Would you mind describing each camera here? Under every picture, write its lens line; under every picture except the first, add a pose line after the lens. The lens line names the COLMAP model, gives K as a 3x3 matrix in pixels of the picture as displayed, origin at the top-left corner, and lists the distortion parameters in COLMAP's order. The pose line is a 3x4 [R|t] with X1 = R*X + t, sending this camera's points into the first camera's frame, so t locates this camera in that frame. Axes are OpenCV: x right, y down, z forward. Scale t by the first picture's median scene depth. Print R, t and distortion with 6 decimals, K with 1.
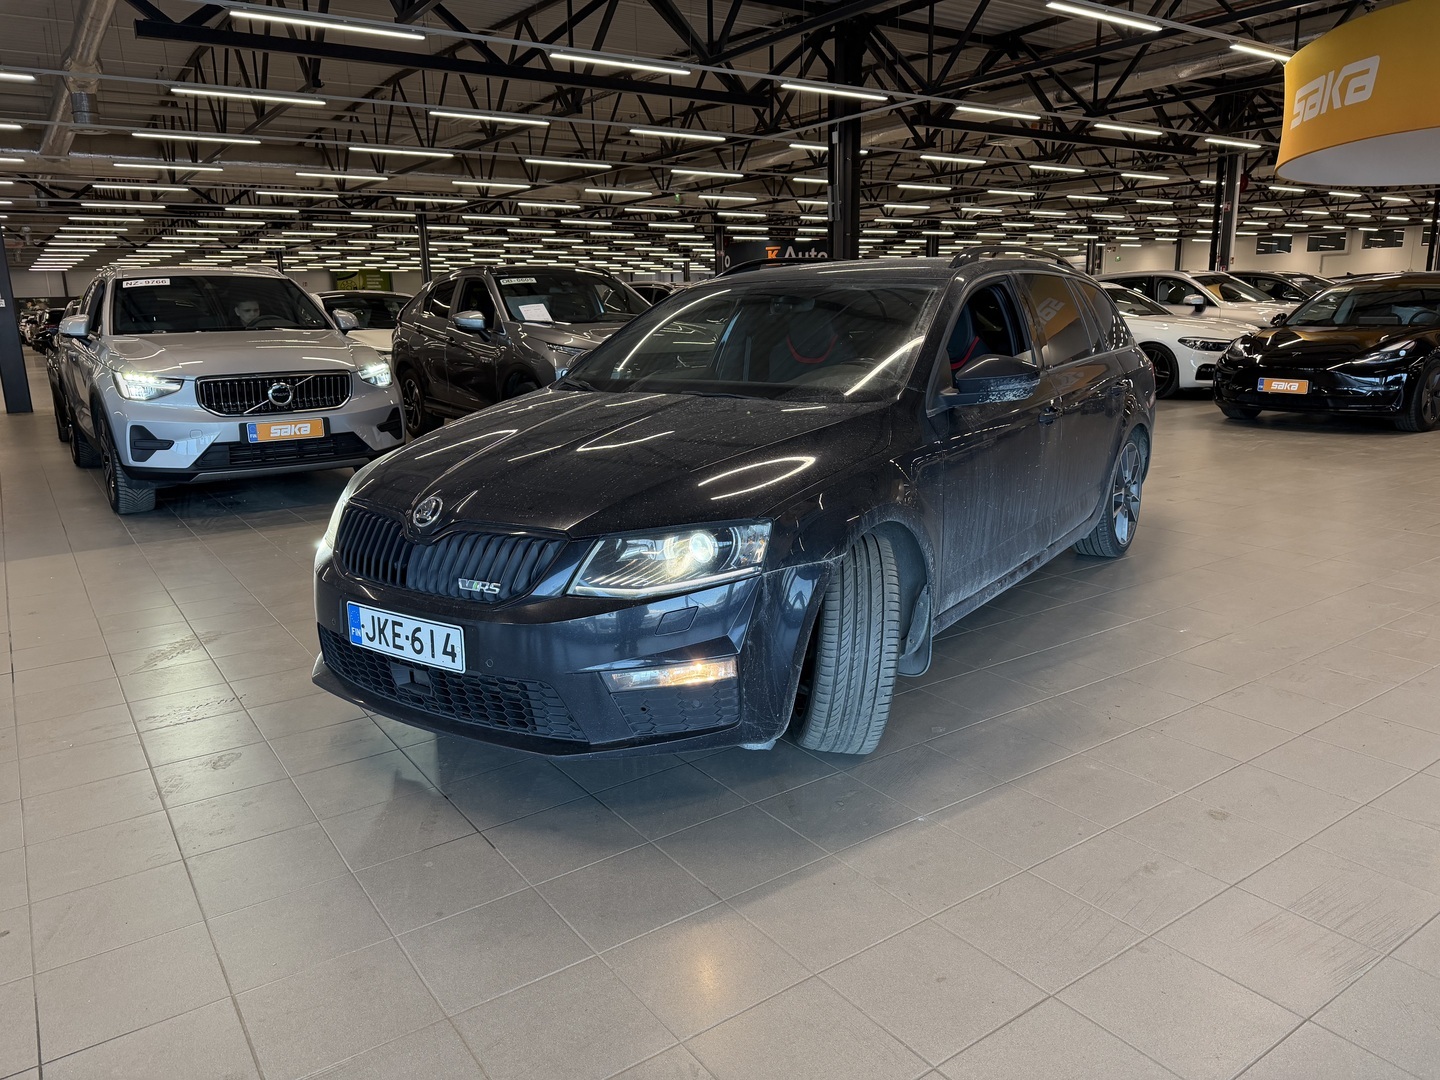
lens RADIAL K [[1023.8, 0, 720.0], [0, 1023.8, 540.0], [0, 0, 1]] dist [-0.005757, -0.006489]
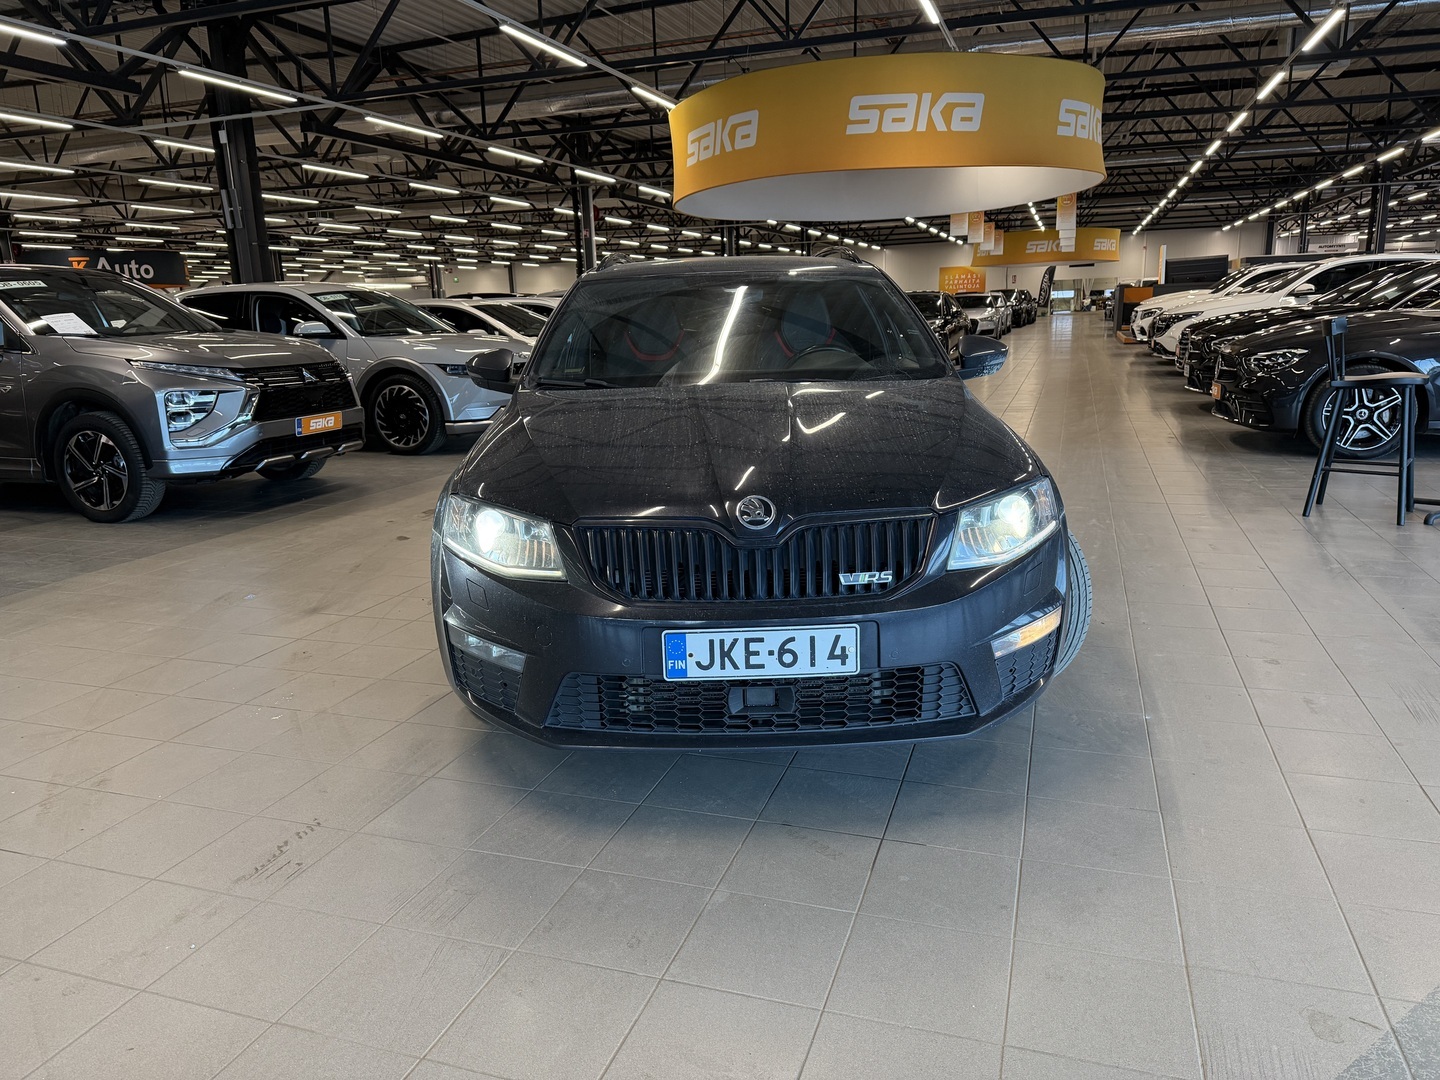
lens RADIAL K [[989.2, 0, 718.7], [0, 989.2, 563.9], [0, 0, 1]] dist [0.055686, -0.052767]
pose [[0.812641, -0.145136, 0.564402, -0.127558], [0.139876, 0.988757, 0.052861, -0.005164], [-0.565729, 0.035989, 0.823806, 0.048623]]
